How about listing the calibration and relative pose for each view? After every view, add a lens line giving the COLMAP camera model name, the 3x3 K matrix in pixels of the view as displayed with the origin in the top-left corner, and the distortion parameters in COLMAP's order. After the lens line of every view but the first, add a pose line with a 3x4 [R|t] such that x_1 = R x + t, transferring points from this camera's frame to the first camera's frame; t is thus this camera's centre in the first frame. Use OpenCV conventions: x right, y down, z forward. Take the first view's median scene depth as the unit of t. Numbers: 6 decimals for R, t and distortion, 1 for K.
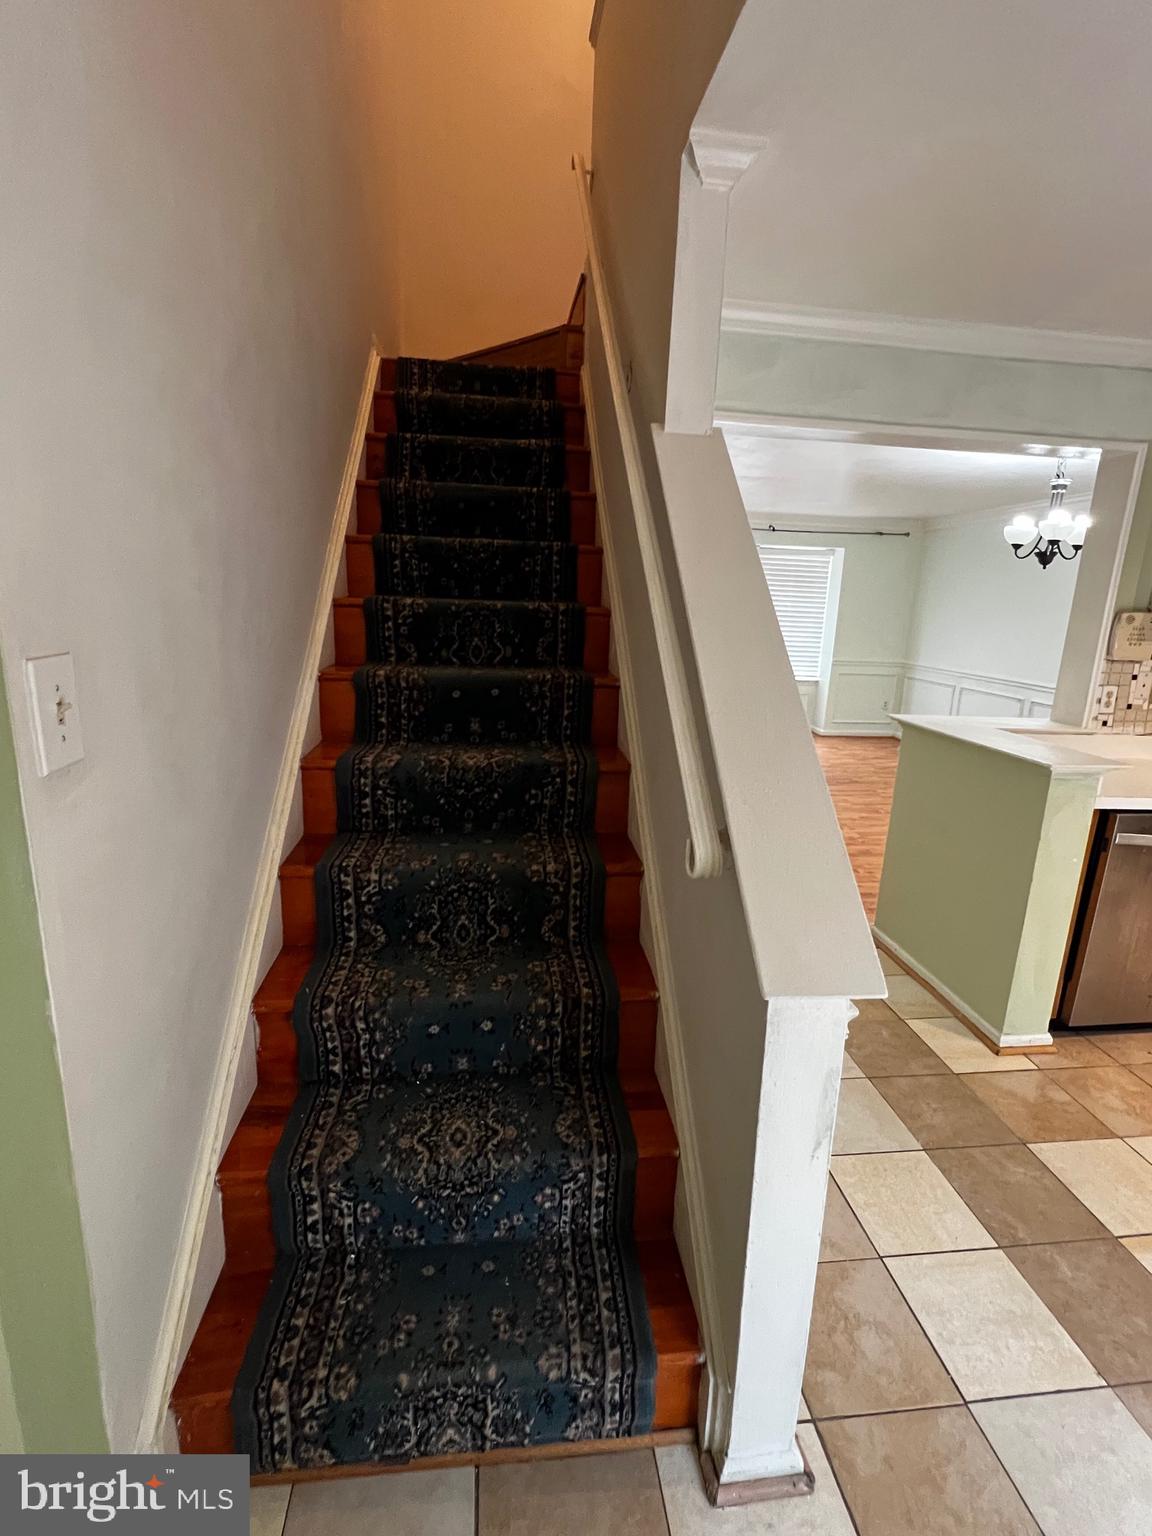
lens RADIAL K [[711.2, 0, 572.8], [0, 711.2, 769.5], [0, 0, 1]] dist [0.002910, 0.000103]
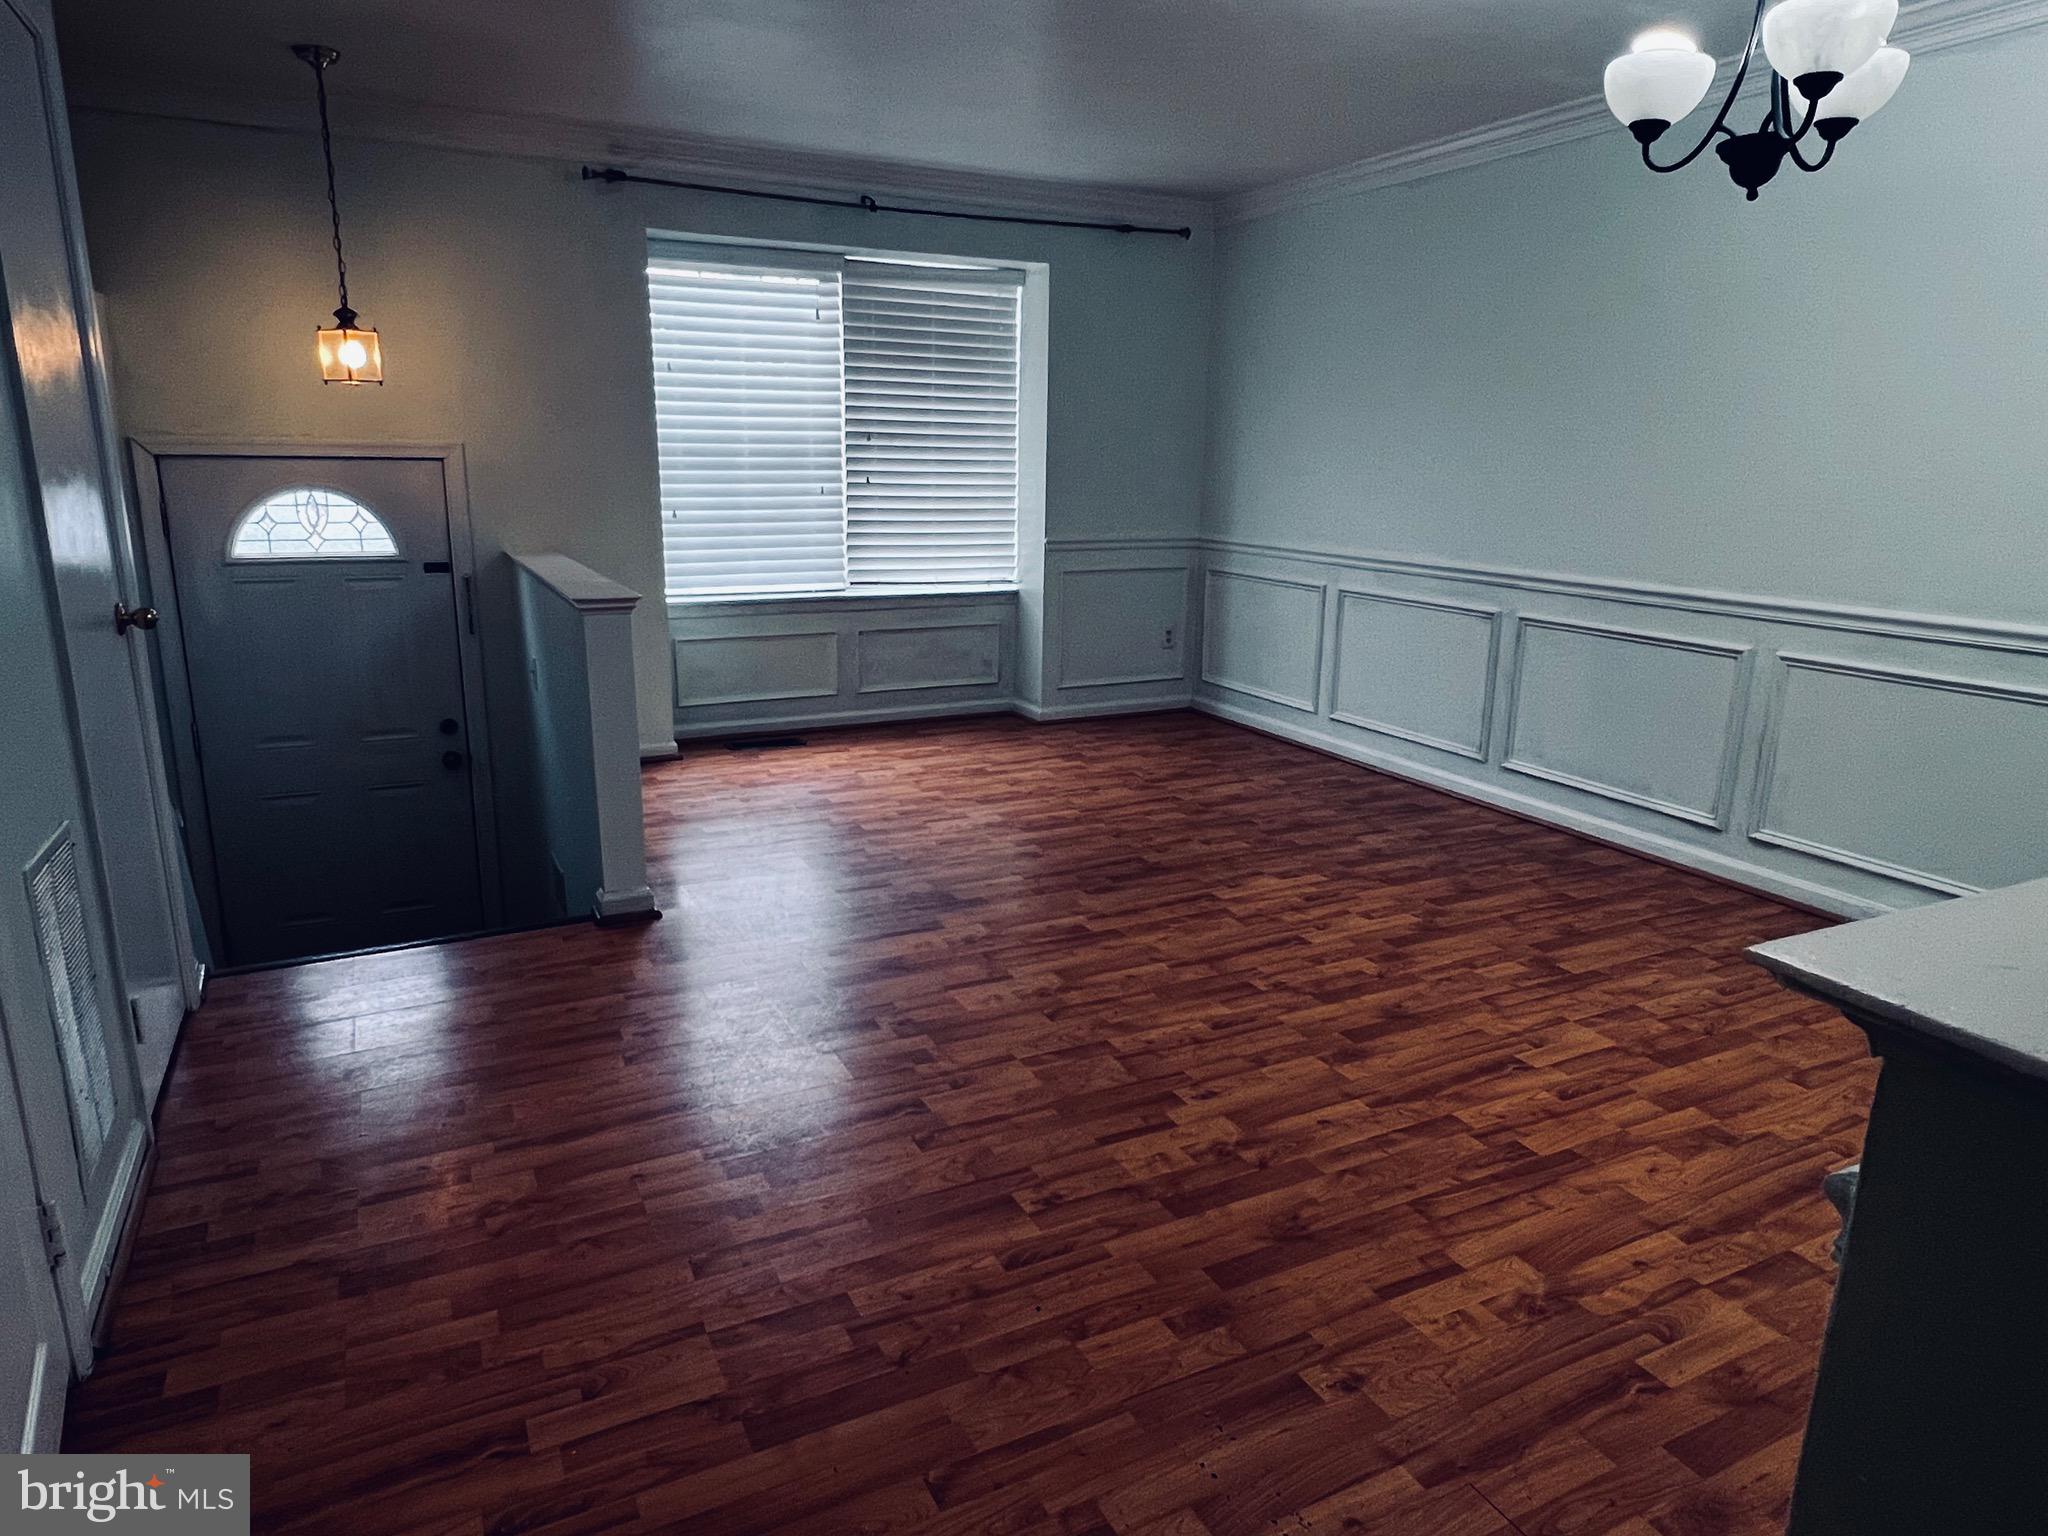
lens RADIAL K [[1252.1, 0, 1024.3], [0, 1252.1, 771.2], [0, 0, 1]] dist [-0.000963, -0.000032]
pose [[0.935472, -0.109107, 0.336138, 0.102317], [0.101375, 0.994023, 0.040522, -0.055338], [-0.338550, -0.003831, 0.940941, 0.347909]]
